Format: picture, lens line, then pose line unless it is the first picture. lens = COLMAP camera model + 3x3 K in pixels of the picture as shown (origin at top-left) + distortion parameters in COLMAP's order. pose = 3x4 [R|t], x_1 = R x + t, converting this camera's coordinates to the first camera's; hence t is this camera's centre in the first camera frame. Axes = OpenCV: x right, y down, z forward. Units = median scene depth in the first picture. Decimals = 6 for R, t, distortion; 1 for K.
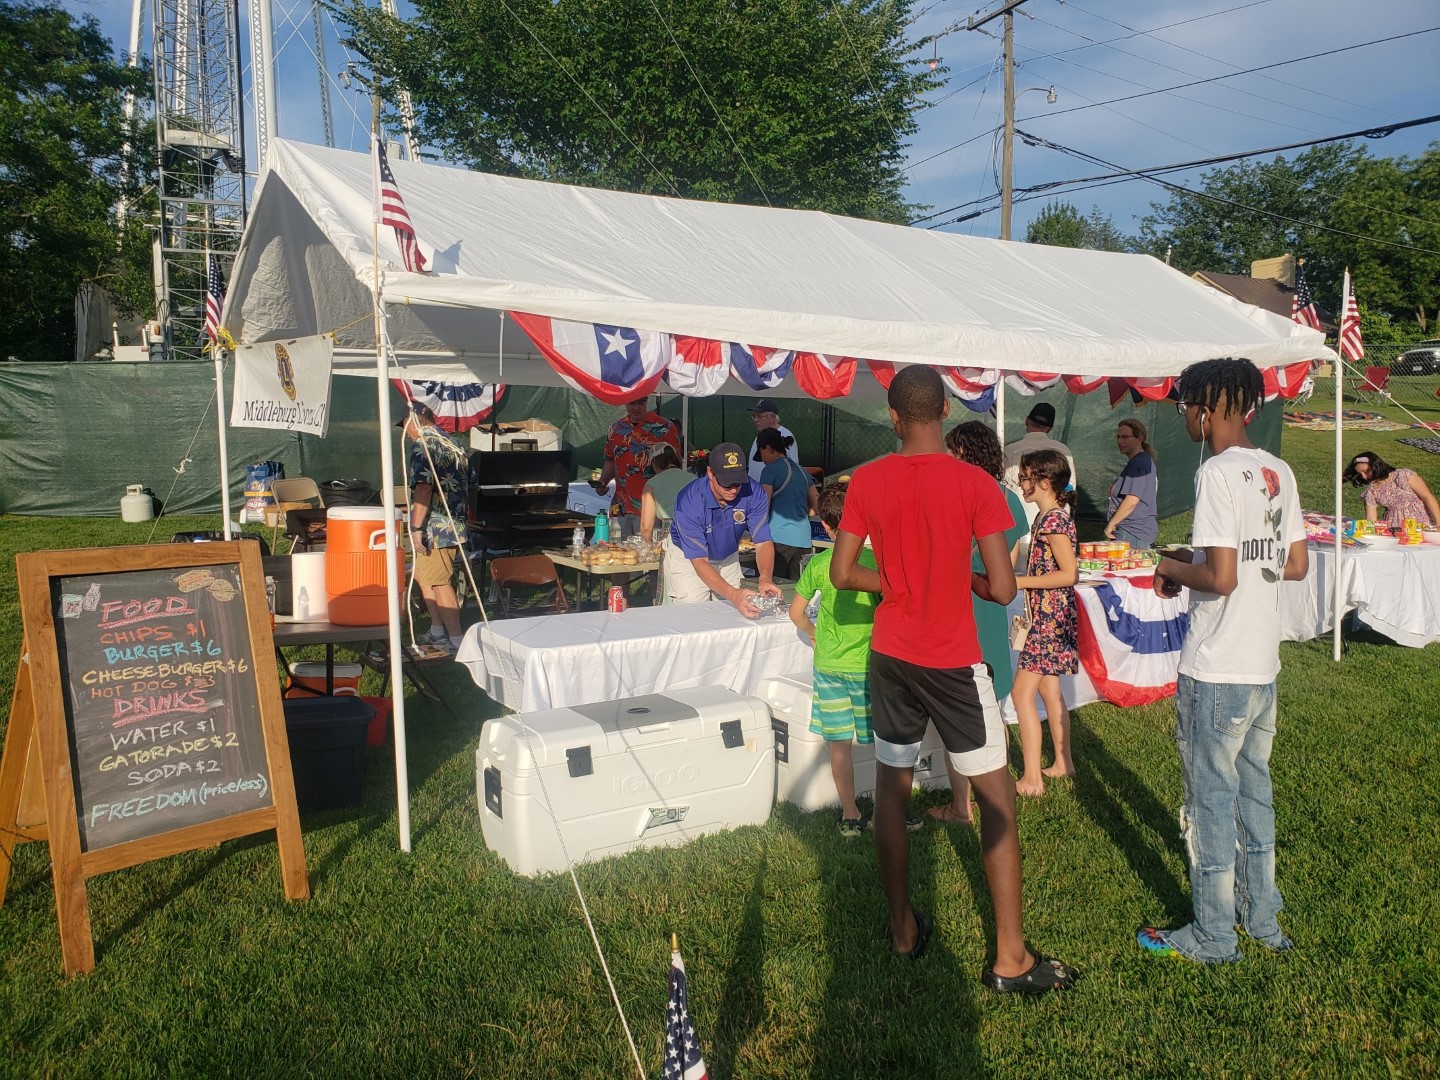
lens RADIAL K [[1145.8, 0, 724.9], [0, 1145.8, 533.9], [0, 0, 1]] dist [0.023607, -0.009062]
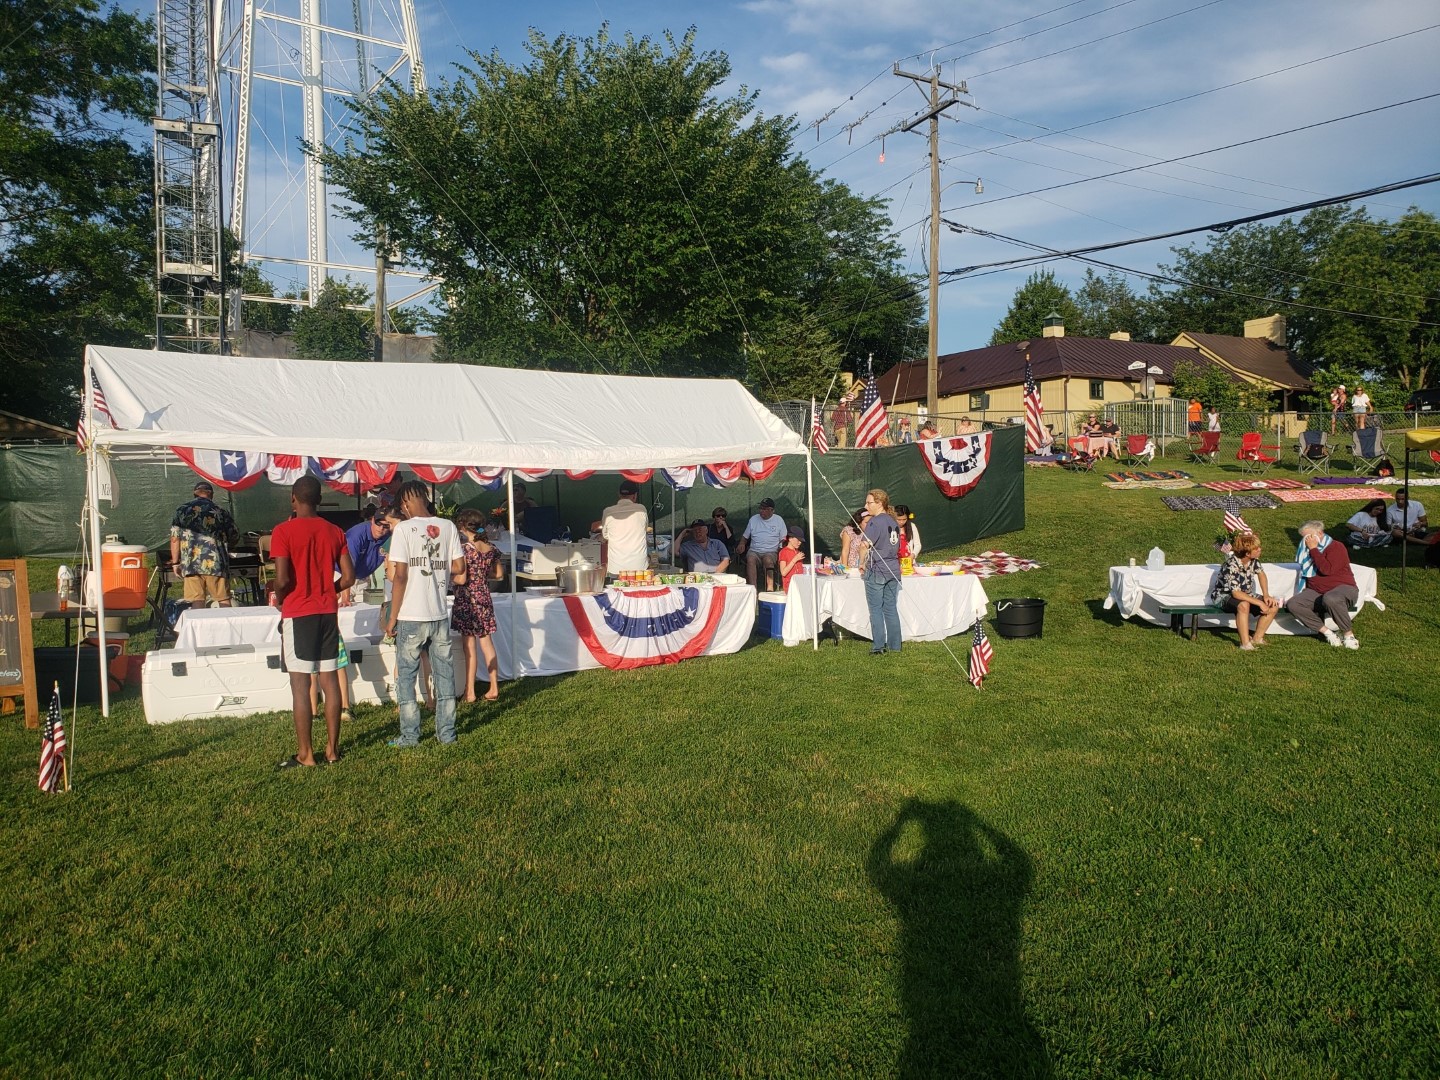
lens RADIAL K [[1145.8, 0, 724.9], [0, 1145.8, 533.9], [0, 0, 1]] dist [0.023607, -0.009062]
pose [[0.997241, 0.000078, -0.074237, 0.311052], [-0.003336, 0.999037, -0.043754, 0.014254], [0.074162, 0.043881, 0.996280, -0.304978]]
